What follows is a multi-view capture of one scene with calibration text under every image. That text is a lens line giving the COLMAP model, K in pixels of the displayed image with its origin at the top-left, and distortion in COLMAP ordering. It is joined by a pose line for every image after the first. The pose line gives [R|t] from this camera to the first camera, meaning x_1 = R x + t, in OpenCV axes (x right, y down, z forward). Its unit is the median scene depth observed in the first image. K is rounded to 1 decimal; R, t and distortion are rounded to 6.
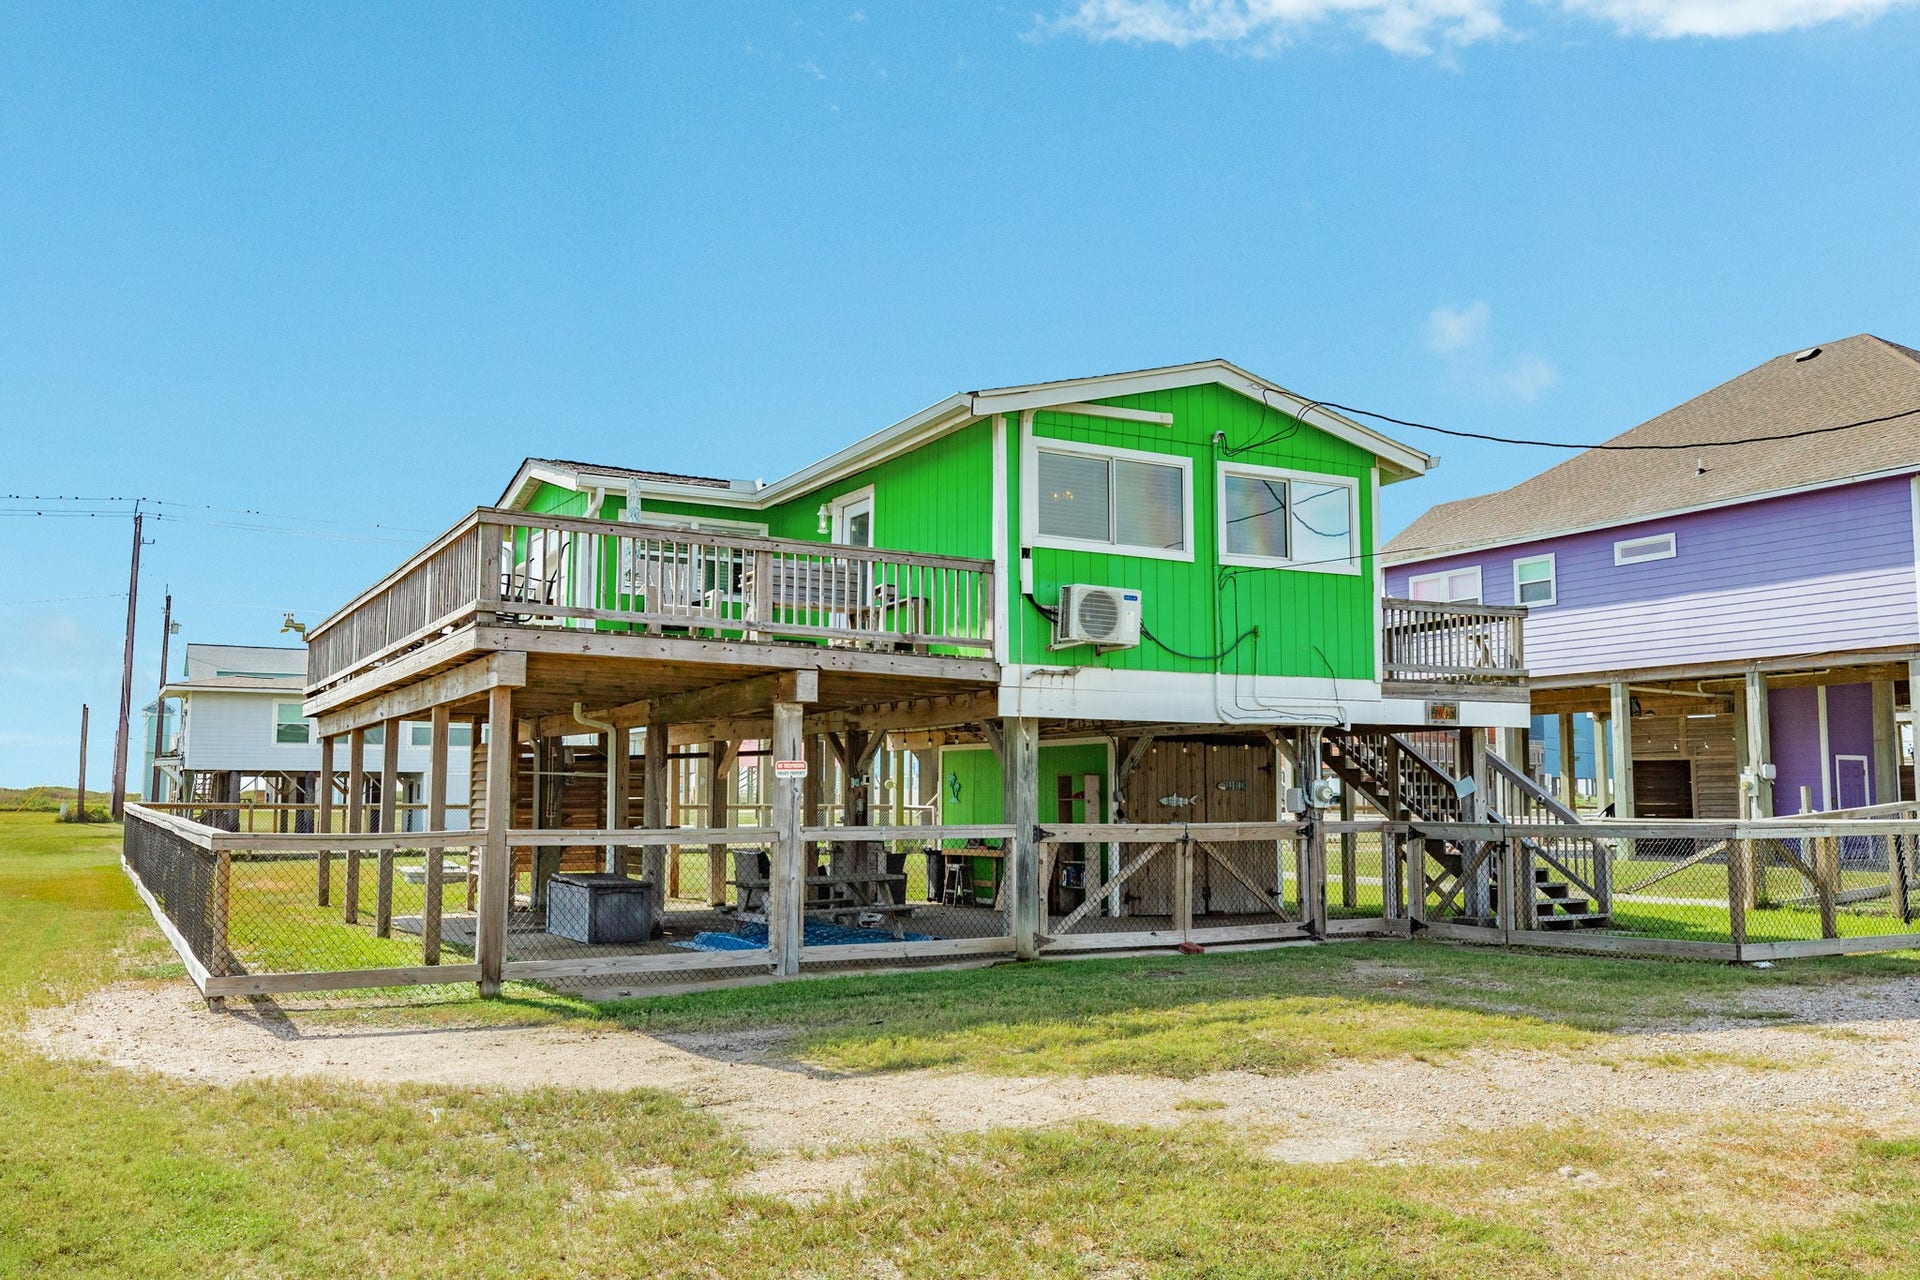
lens RADIAL K [[1575.2, 0, 959.9], [0, 1575.2, 670.6], [0, 0, 1]] dist [-0.005226, 0.005606]
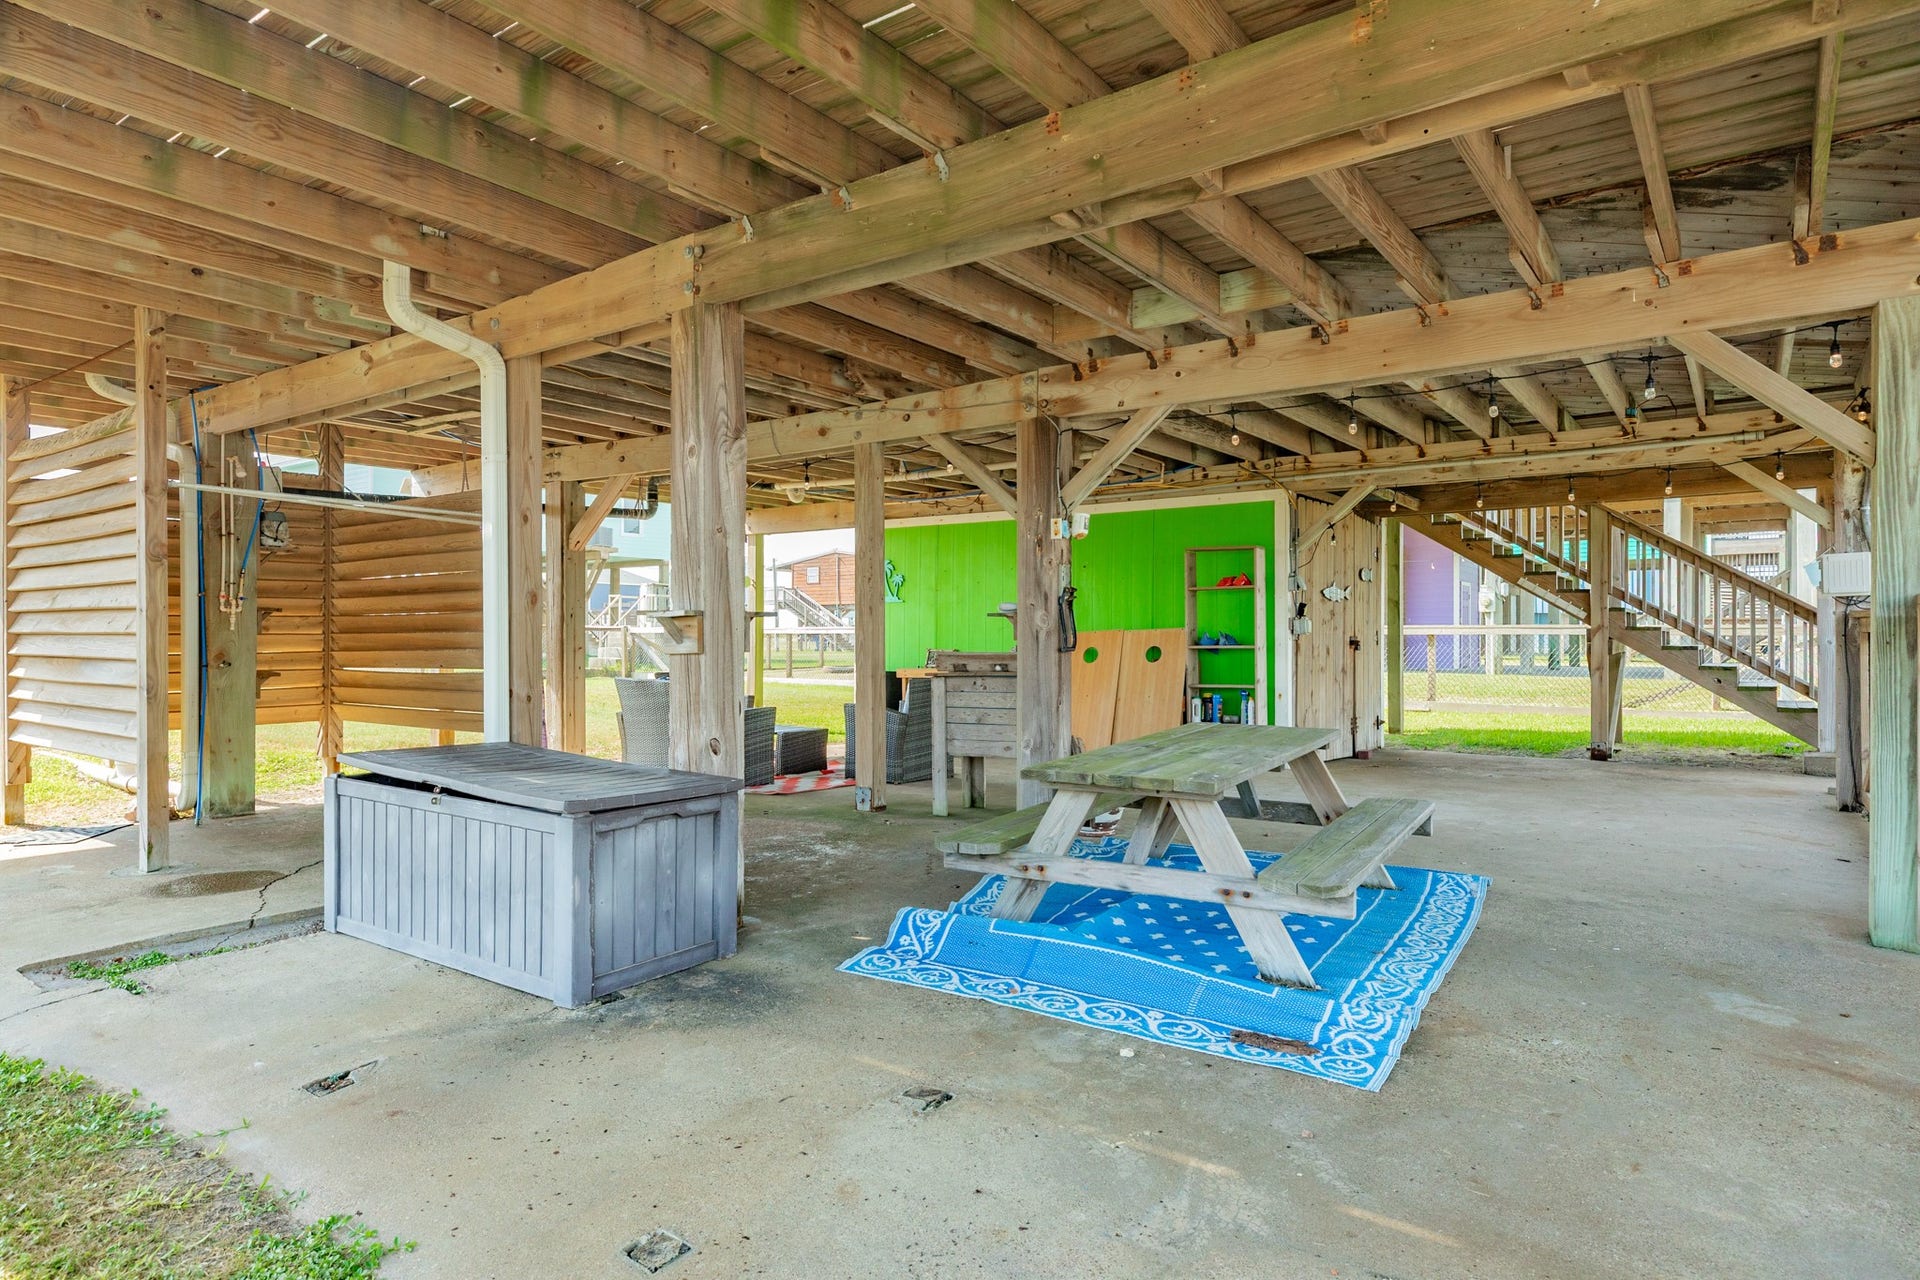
lens RADIAL K [[1095.0, 0, 960.0], [0, 1095.0, 640.0], [0, 0, 1]] dist [-0.000509, 0.000394]
pose [[0.908660, -0.002102, 0.417531, -0.265549], [-0.034063, 0.996281, 0.079145, 0.091684], [-0.416145, -0.086138, 0.905209, 0.825829]]
